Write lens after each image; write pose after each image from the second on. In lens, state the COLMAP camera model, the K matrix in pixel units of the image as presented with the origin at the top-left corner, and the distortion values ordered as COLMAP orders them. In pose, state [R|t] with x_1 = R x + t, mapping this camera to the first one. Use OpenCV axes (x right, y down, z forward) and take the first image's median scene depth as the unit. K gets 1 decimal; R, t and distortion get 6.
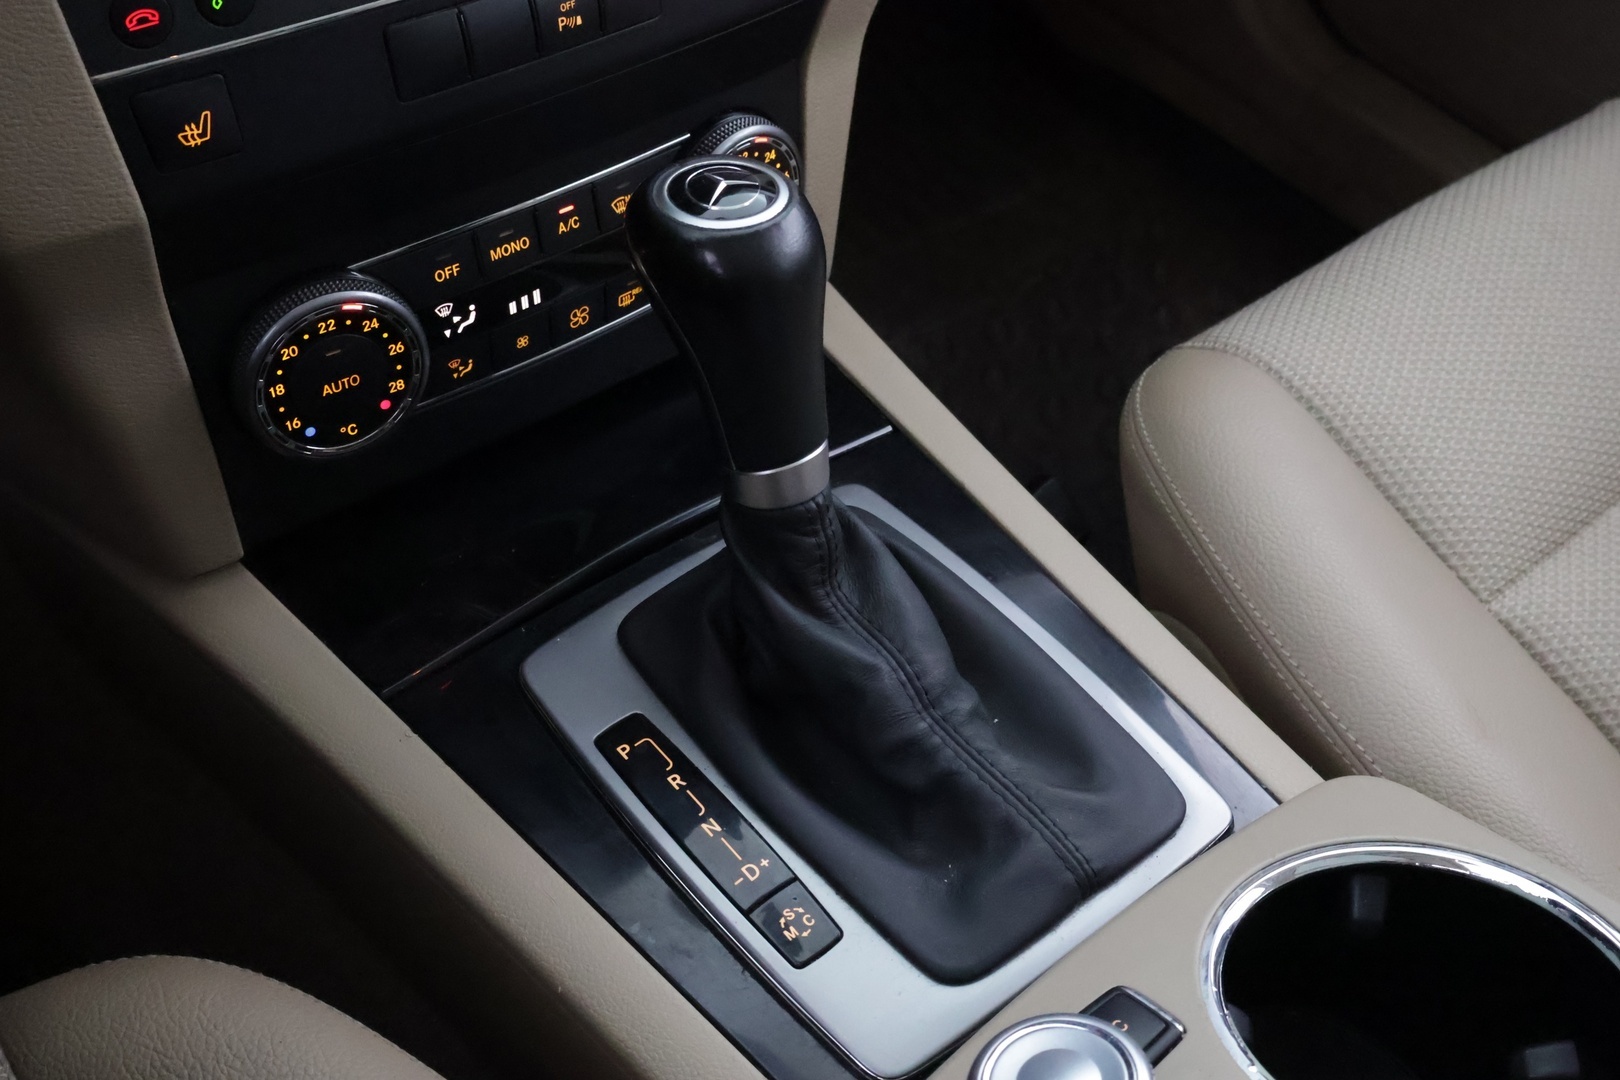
lens RADIAL K [[1757.1, 0, 810.4], [0, 1757.1, 521.3], [0, 0, 1]] dist [0.007675, -0.015988]
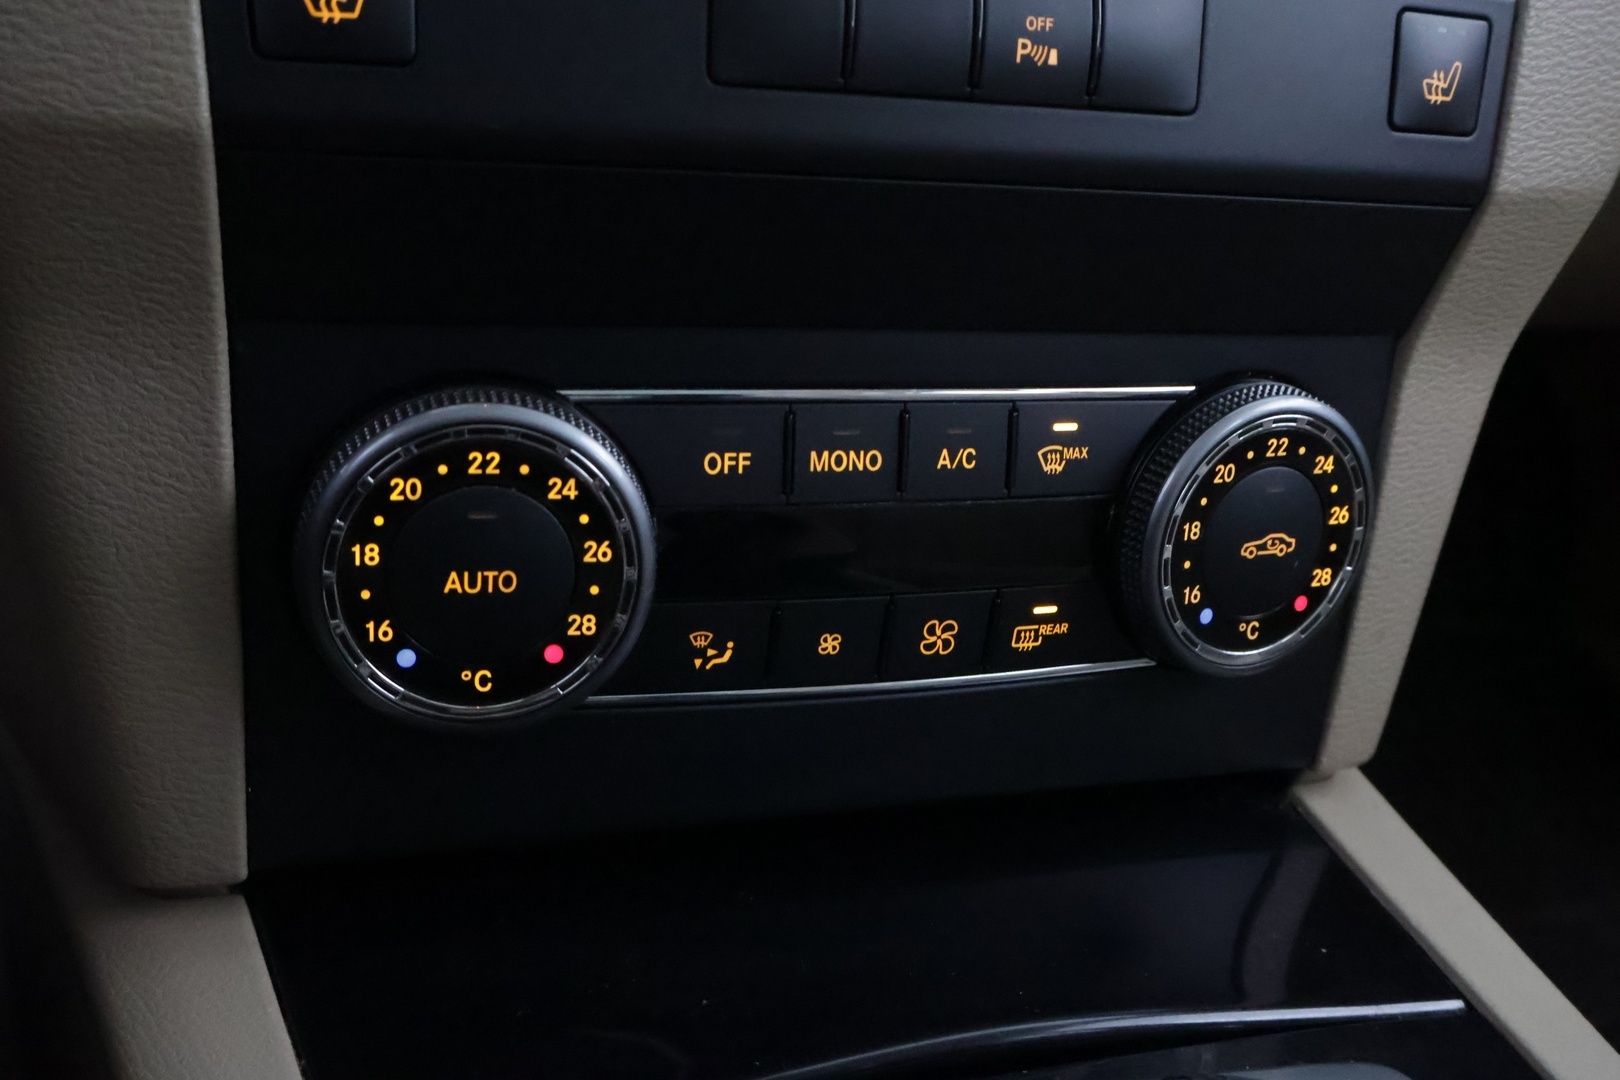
lens RADIAL K [[1757.1, 0, 810.4], [0, 1757.1, 521.3], [0, 0, 1]] dist [0.007675, -0.015988]
pose [[0.943230, 0.172459, -0.283856, -0.016950], [-0.273042, 0.889232, -0.367036, 0.079384], [0.189115, 0.423704, 0.885839, 0.525433]]
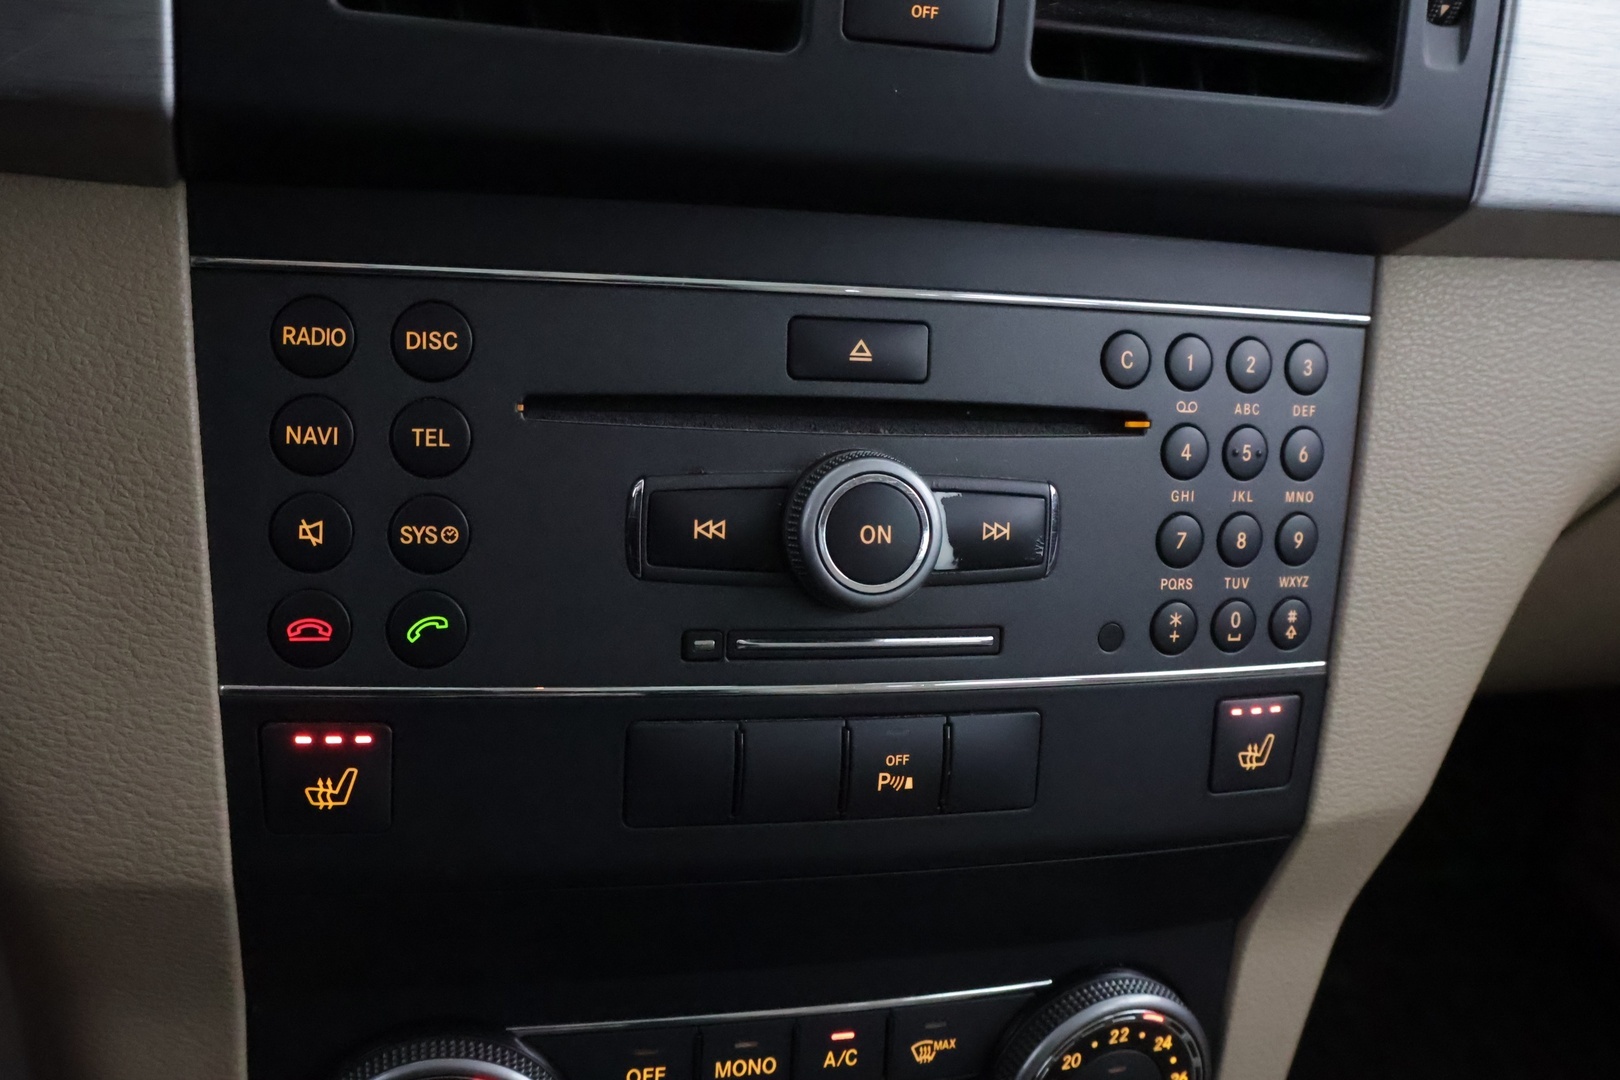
lens RADIAL K [[1757.1, 0, 810.4], [0, 1757.1, 521.3], [0, 0, 1]] dist [0.007675, -0.015988]
pose [[0.921588, 0.190144, -0.338409, 0.050784], [-0.317753, 0.870286, -0.376344, -0.093866], [0.222953, 0.454365, 0.862464, 0.319133]]
